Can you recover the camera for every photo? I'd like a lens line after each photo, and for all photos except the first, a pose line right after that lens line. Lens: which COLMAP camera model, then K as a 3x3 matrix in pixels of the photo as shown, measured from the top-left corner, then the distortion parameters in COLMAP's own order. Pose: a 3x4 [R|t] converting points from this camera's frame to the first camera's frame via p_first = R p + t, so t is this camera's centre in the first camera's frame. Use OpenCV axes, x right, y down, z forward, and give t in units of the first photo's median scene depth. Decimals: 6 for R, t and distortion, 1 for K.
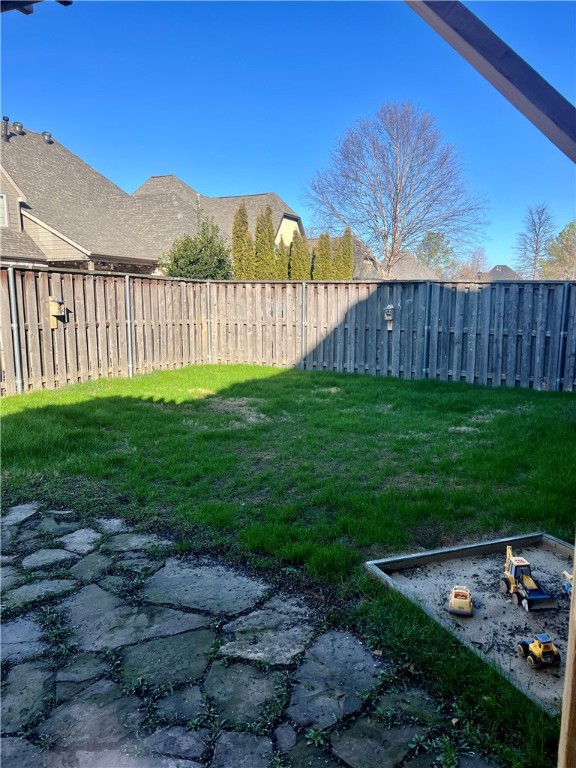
lens RADIAL K [[586.9, 0, 288.0], [0, 586.9, 384.0], [0, 0, 1]] dist [0.064528, -0.069299]
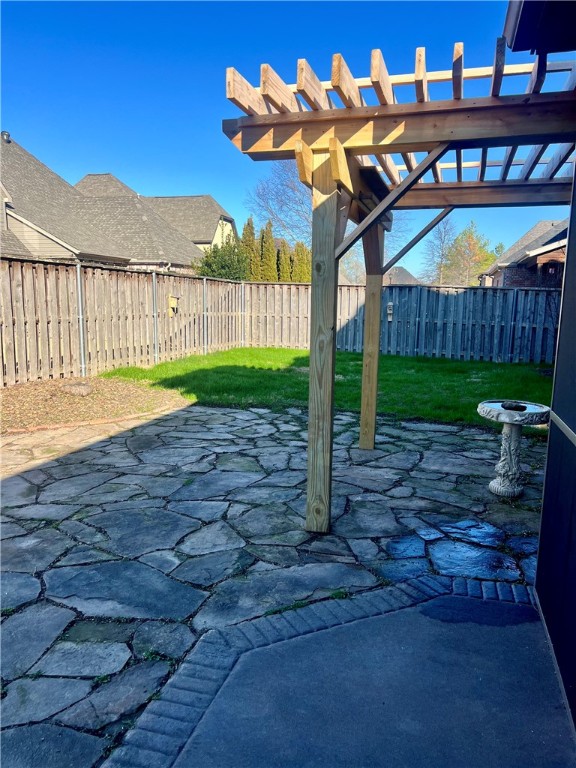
lens RADIAL K [[586.9, 0, 288.0], [0, 586.9, 384.0], [0, 0, 1]] dist [0.064528, -0.069299]
pose [[0.986319, -0.011855, 0.164421, -0.286937], [0.011052, 0.999922, 0.005797, 0.044097], [-0.164477, -0.003900, 0.986373, -0.308431]]
